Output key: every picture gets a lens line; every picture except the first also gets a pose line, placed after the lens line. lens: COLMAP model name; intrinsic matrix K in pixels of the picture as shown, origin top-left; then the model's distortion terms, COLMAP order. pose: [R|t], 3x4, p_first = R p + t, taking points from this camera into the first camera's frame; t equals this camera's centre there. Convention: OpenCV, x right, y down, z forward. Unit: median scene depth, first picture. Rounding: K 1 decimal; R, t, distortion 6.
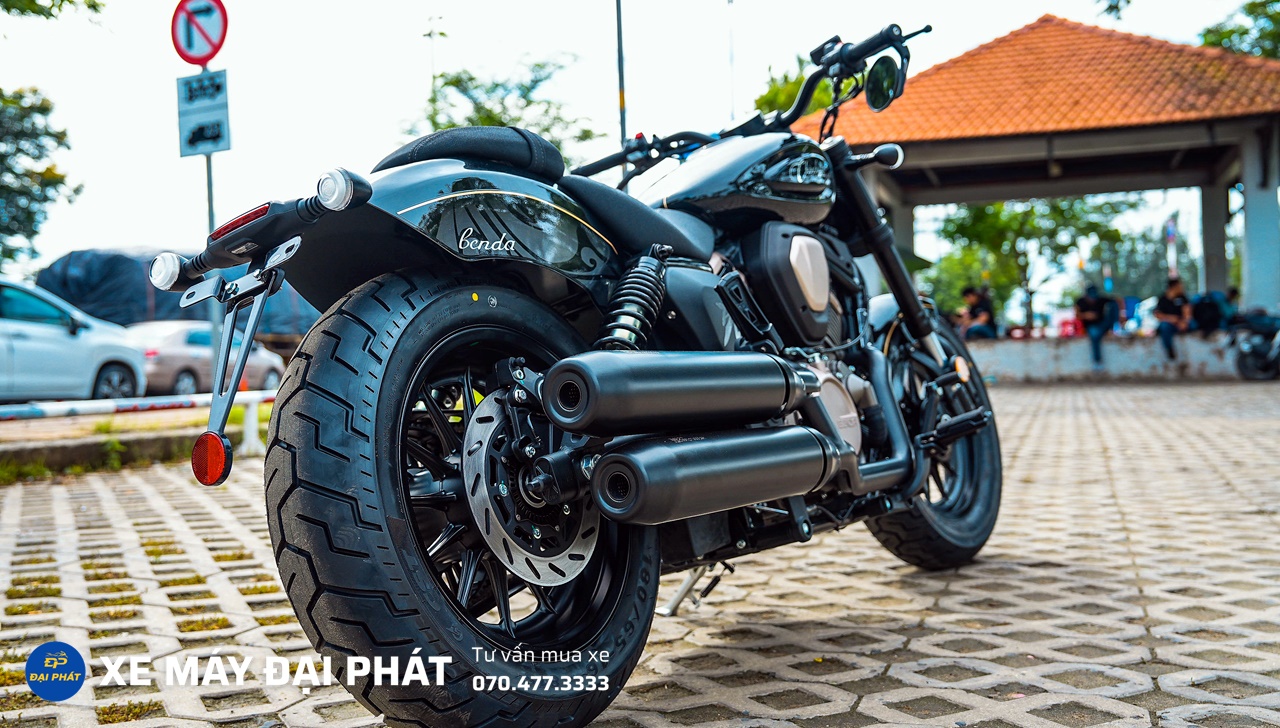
lens RADIAL K [[1312.8, 0, 639.8], [0, 1312.8, 375.0], [0, 0, 1]] dist [0.098709, 0.000000]
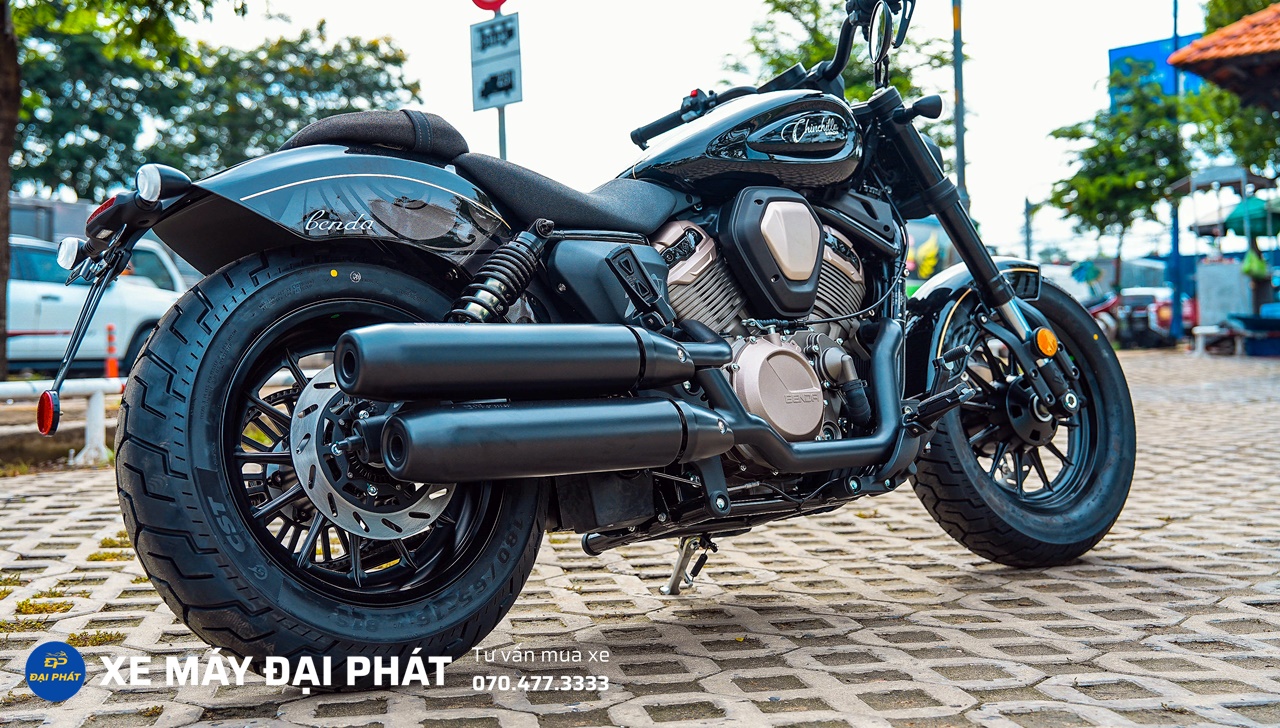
lens RADIAL K [[1620.5, 0, 639.8], [0, 1620.5, 364.7], [0, 0, 1]] dist [0.147301, 0.000000]
pose [[0.951884, 0.008108, -0.306352, 0.493235], [-0.005099, 0.999931, 0.010621, 0.000639], [0.306417, -0.008548, 0.951859, -0.191600]]
